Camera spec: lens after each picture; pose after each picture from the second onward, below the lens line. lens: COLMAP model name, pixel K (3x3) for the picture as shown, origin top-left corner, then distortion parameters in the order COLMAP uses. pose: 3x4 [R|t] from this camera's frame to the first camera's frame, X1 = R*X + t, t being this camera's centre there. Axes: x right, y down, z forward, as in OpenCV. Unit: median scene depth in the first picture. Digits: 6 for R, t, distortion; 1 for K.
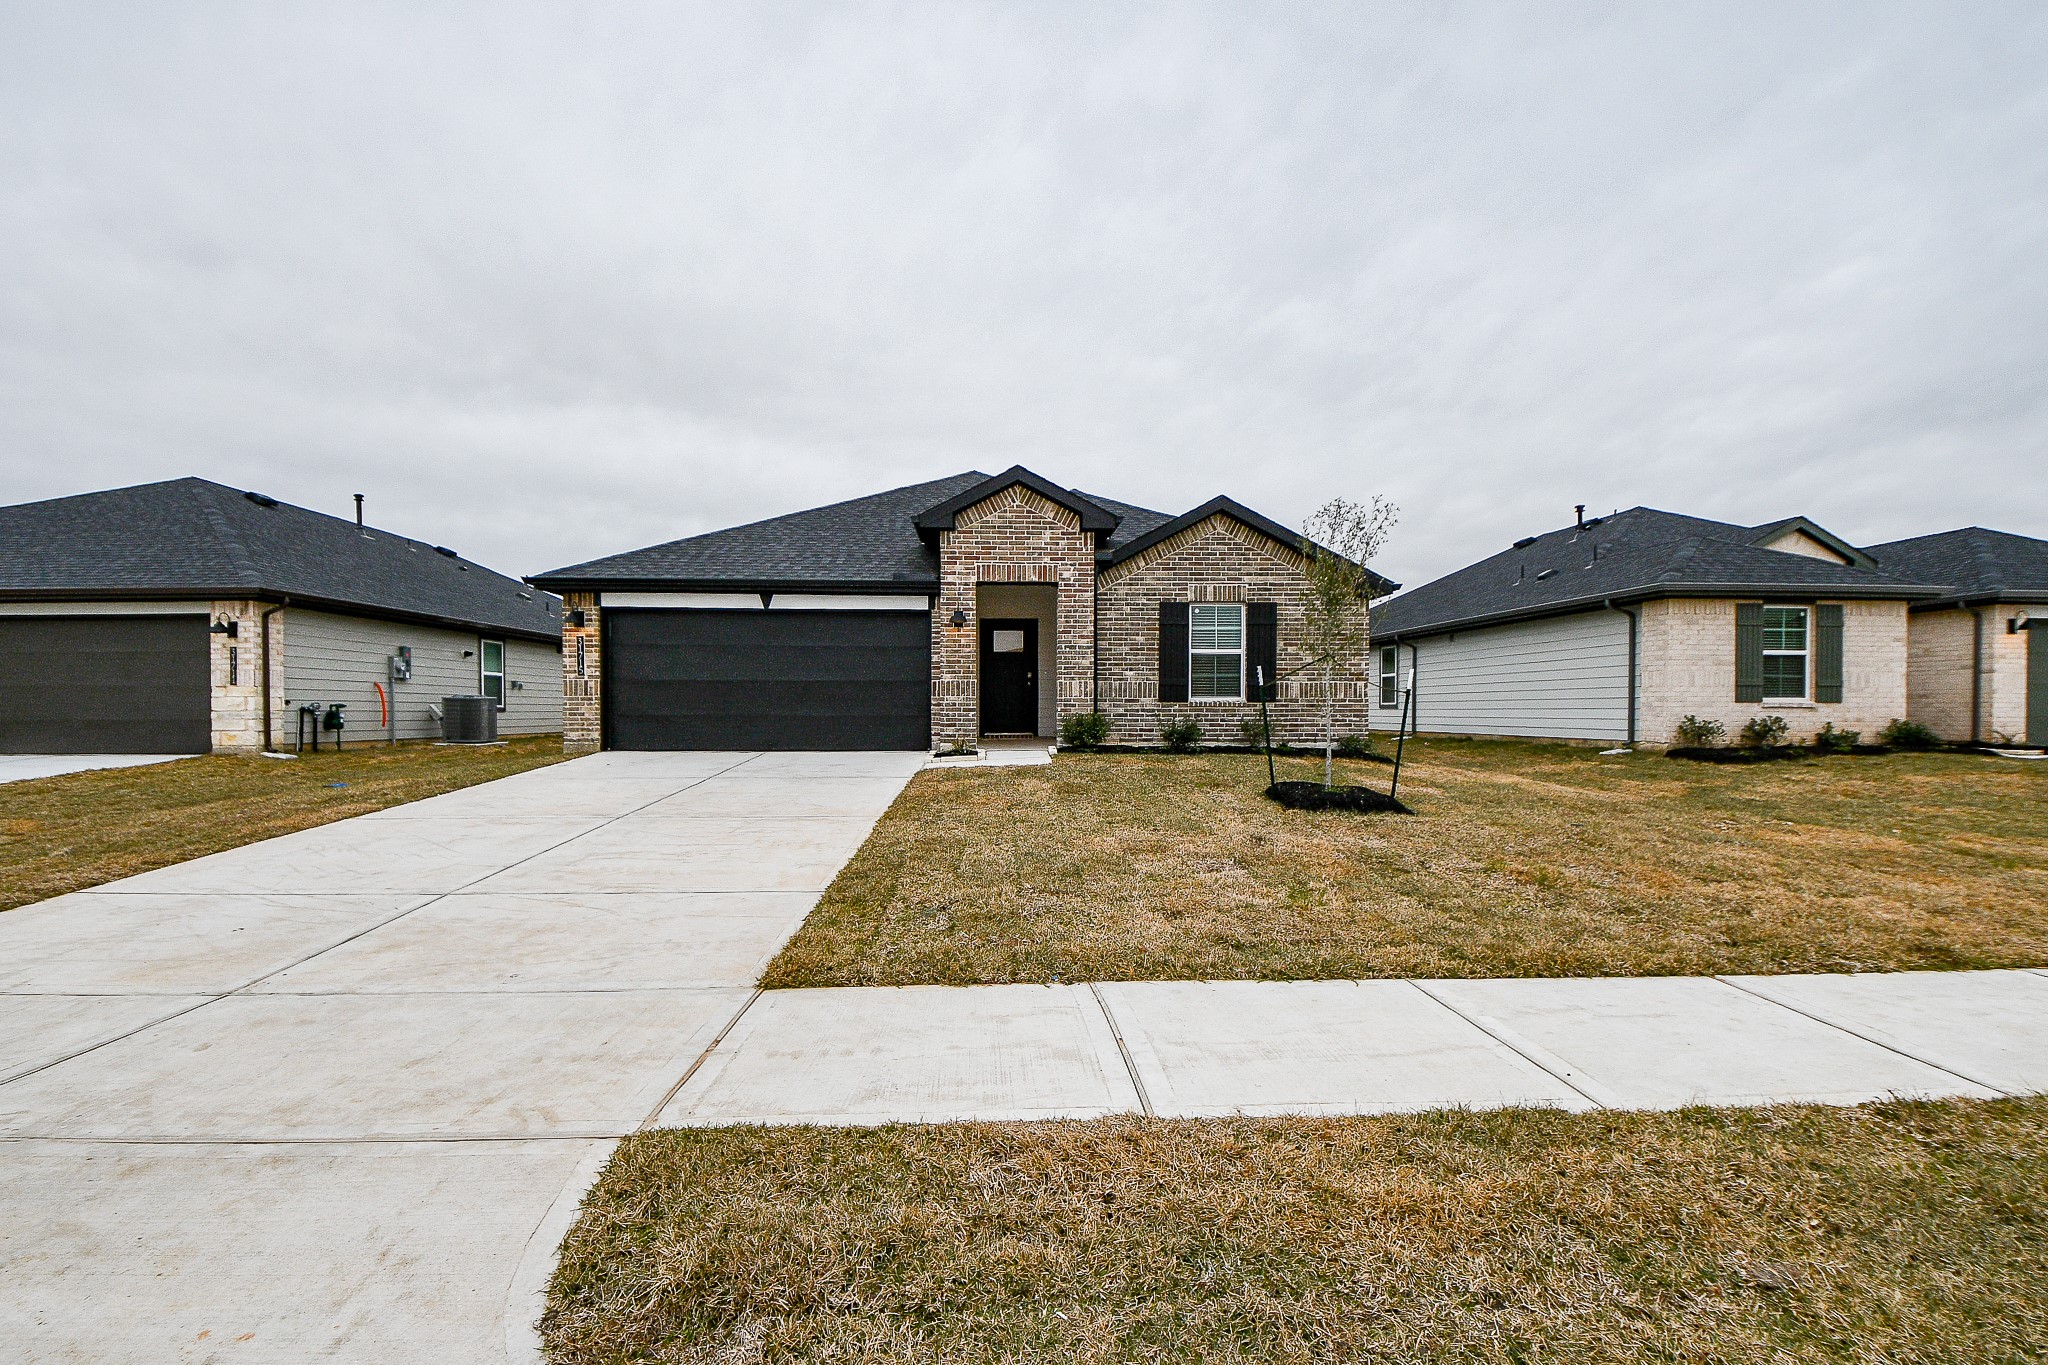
lens RADIAL K [[908.2, 0, 1005.9], [0, 908.2, 722.0], [0, 0, 1]] dist [0.015827, -0.015923]
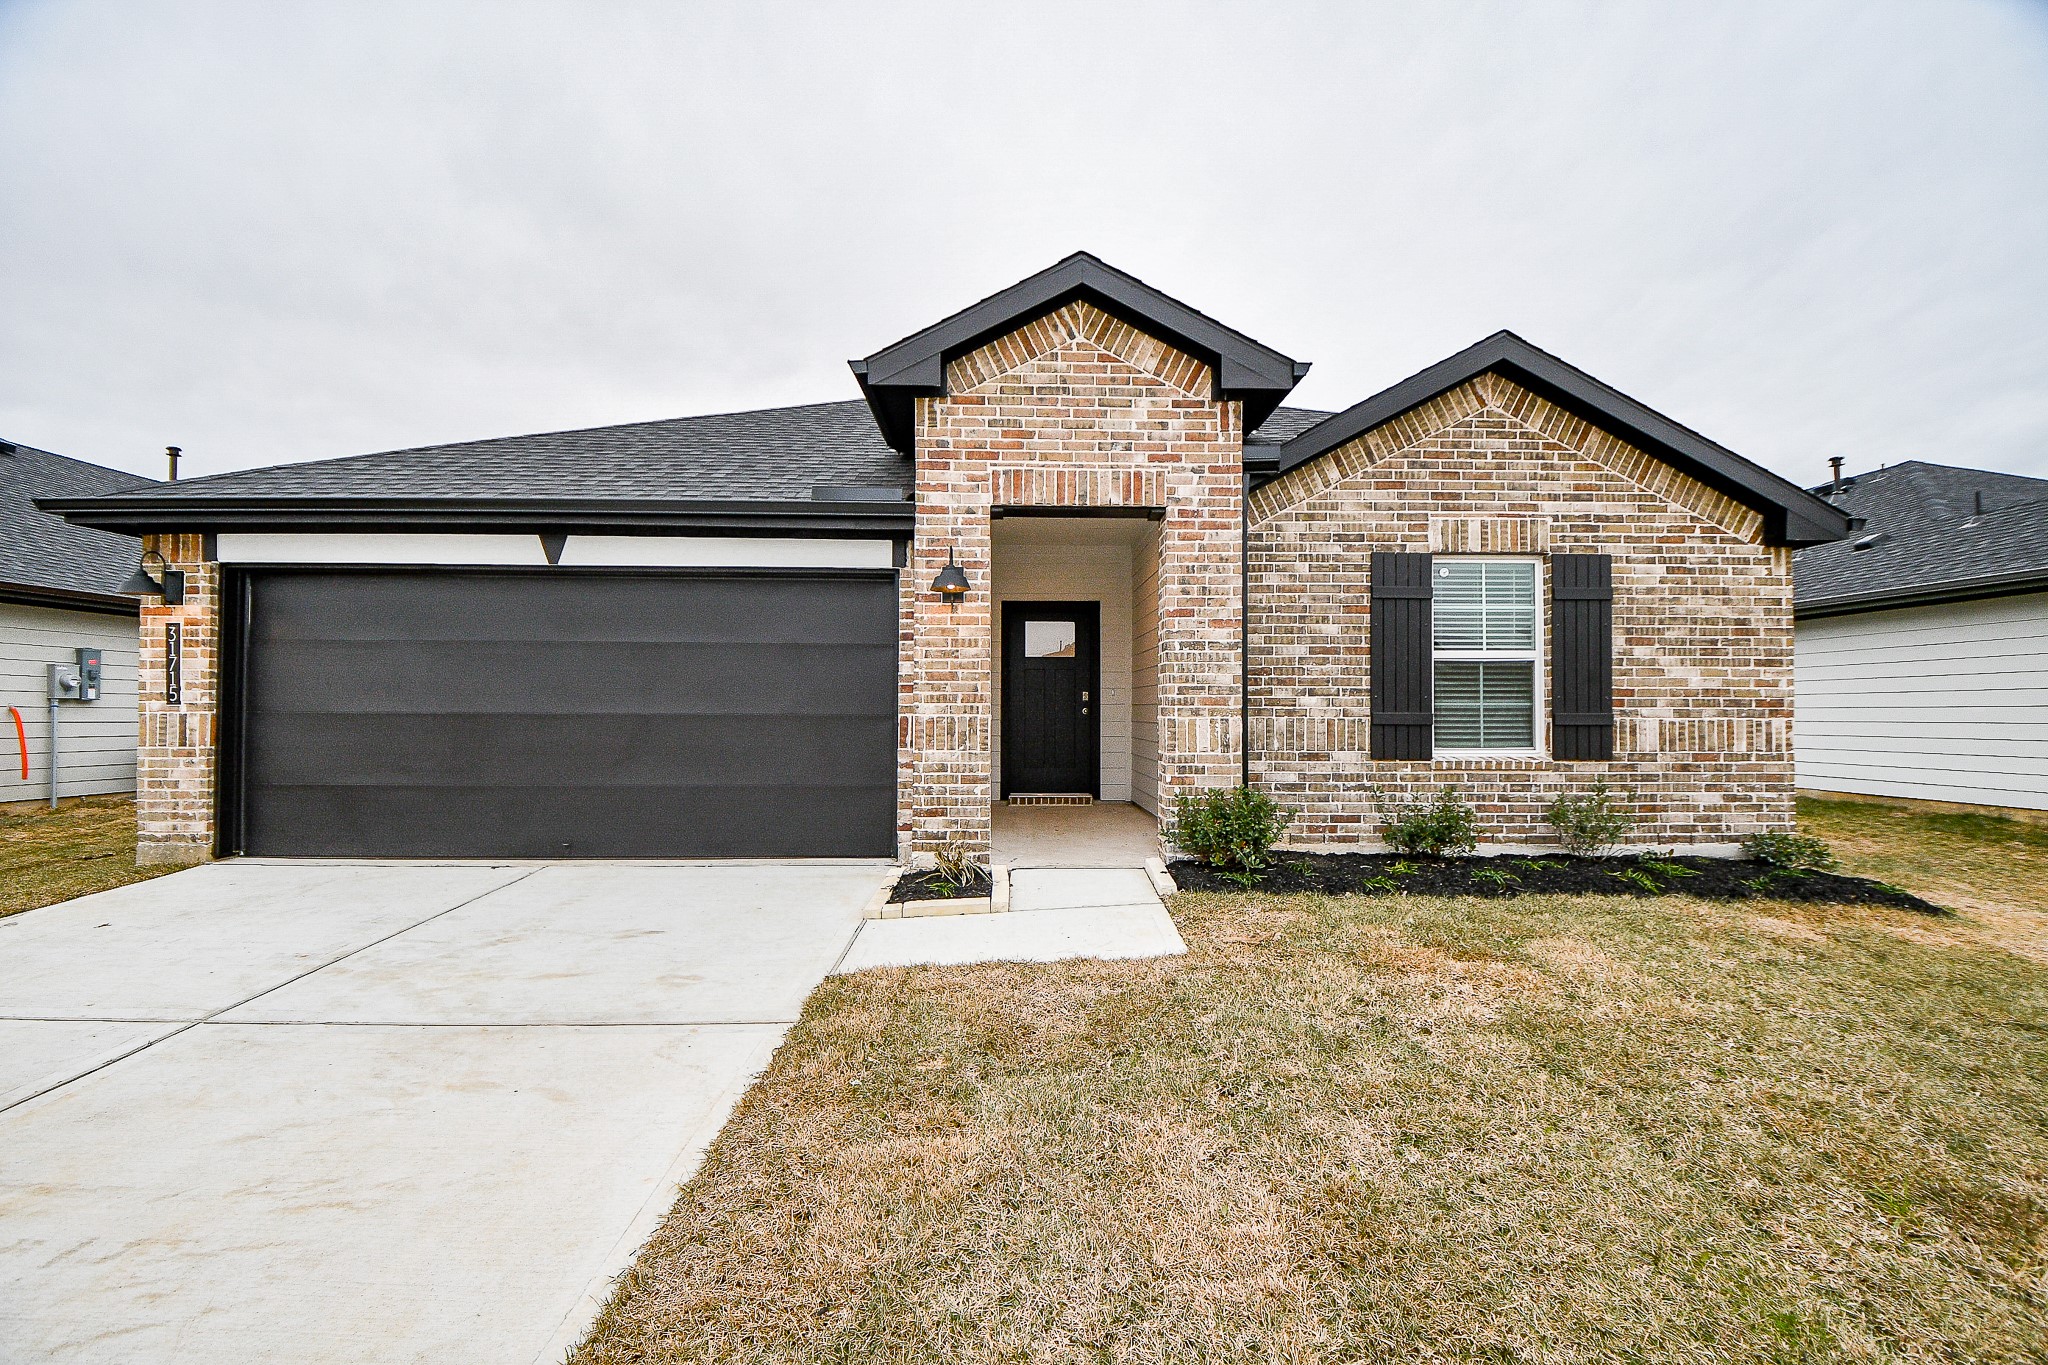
lens RADIAL K [[908.2, 0, 1025.8], [0, 908.2, 692.1], [0, 0, 1]] dist [0.015827, -0.015923]
pose [[0.999977, 0.001378, -0.006688, -0.011180], [-0.001654, 0.999139, -0.041449, -0.037973], [0.006625, 0.041459, 0.999118, 0.520371]]
